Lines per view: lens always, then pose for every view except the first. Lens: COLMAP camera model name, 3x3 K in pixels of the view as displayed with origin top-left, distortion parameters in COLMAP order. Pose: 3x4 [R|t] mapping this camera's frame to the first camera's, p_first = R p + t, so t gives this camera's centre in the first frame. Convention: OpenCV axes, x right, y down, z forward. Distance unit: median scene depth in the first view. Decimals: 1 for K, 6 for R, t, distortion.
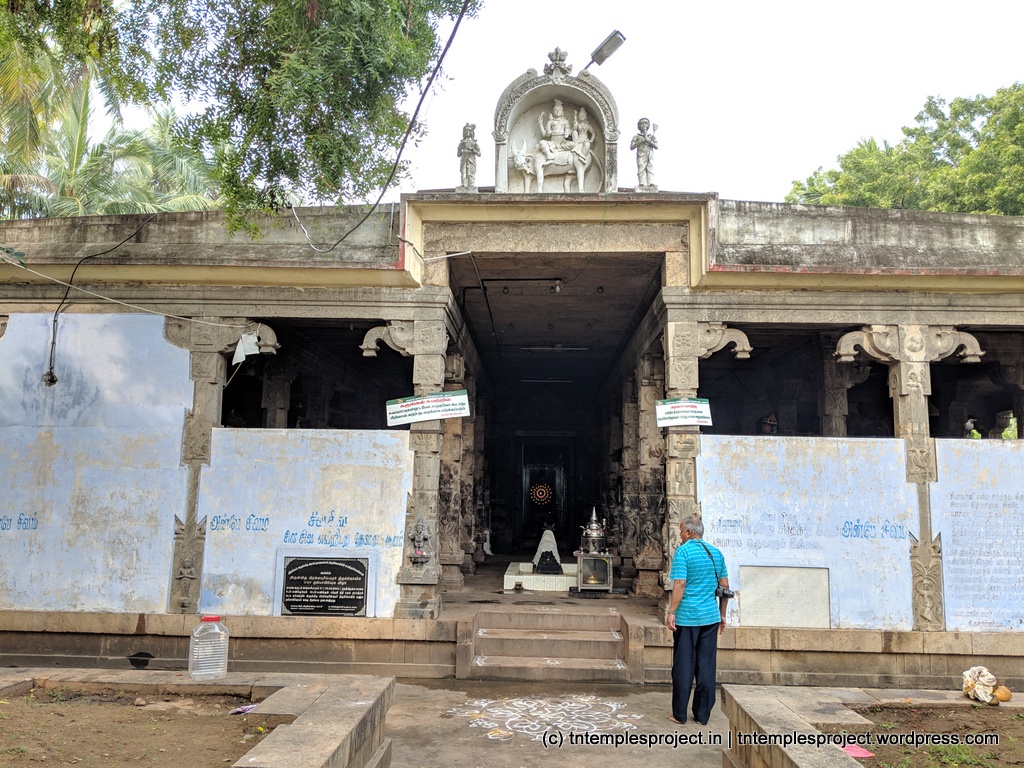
lens RADIAL K [[810.4, 0, 512.0], [0, 810.4, 384.0], [0, 0, 1]] dist [0.000390, -0.003442]
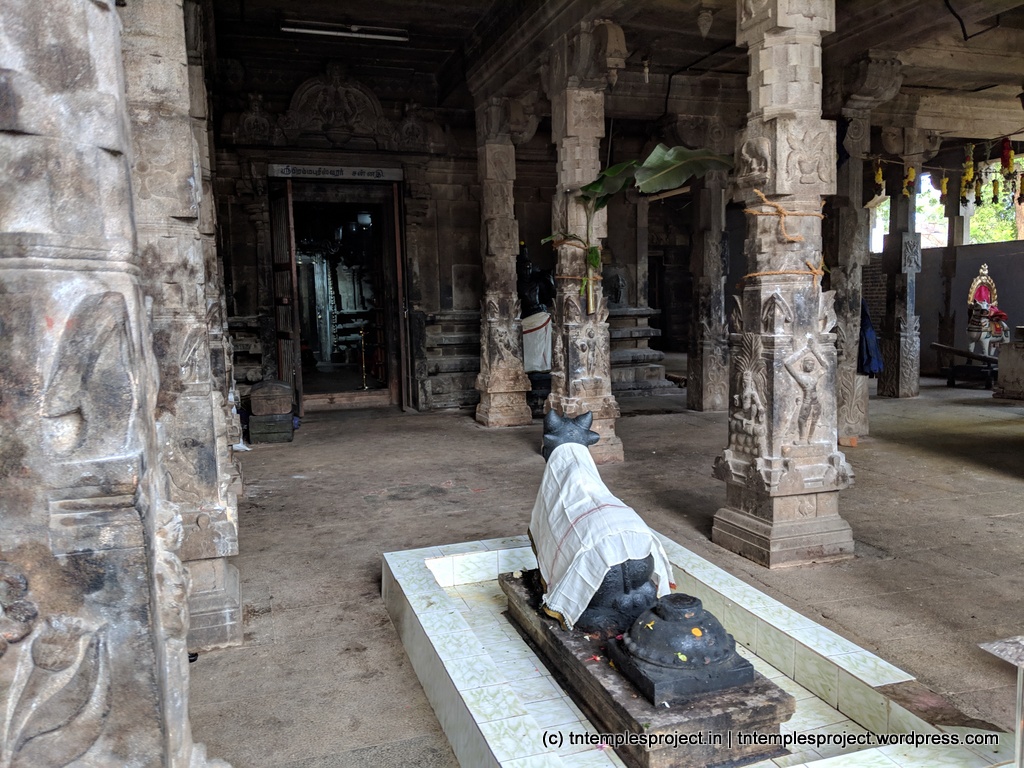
lens RADIAL K [[810.4, 0, 512.0], [0, 810.4, 384.0], [0, 0, 1]] dist [0.000390, -0.003442]
pose [[0.937341, -0.075138, 0.340215, -0.047495], [-0.006753, 0.972368, 0.233357, 0.103795], [-0.348348, -0.221032, 0.910933, 0.759580]]
